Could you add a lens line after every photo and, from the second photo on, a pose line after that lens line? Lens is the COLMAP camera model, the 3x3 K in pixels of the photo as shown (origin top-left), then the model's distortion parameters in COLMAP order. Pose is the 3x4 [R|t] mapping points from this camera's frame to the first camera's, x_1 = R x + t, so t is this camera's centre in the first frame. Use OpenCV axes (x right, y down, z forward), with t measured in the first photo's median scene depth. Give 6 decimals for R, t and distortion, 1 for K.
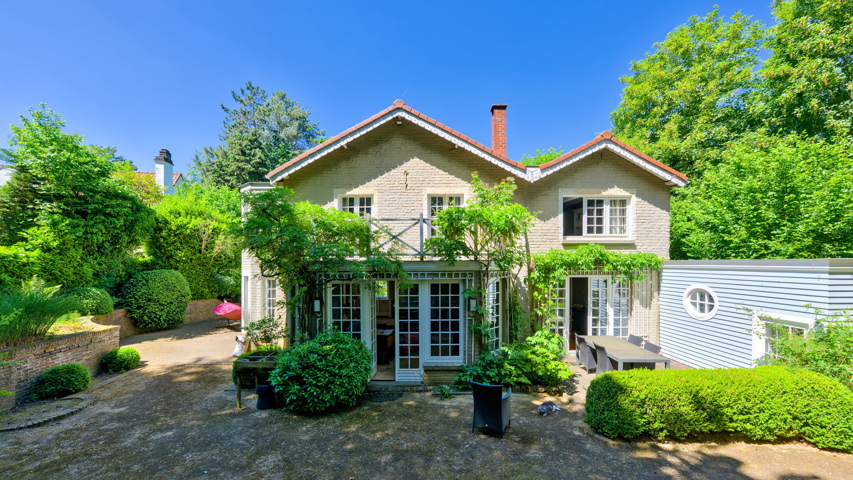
lens RADIAL K [[348.8, 0, 425.5], [0, 348.8, 264.6], [0, 0, 1]] dist [-0.000612, 0.000164]
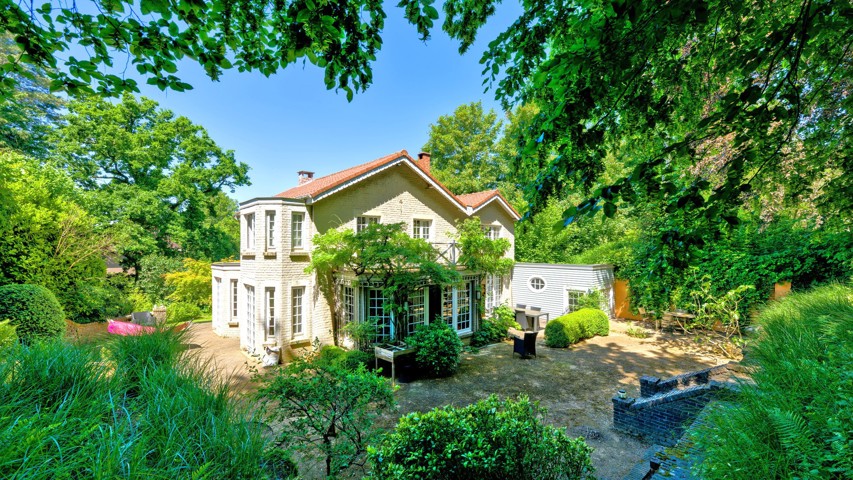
lens RADIAL K [[348.8, 0, 427.9], [0, 348.8, 244.6], [0, 0, 1]] dist [-0.000612, 0.000164]
pose [[0.744274, 0.009225, 0.667811, -0.896233], [0.000516, 0.999896, -0.014388, -0.079993], [-0.667875, 0.011053, 0.744192, -0.068277]]
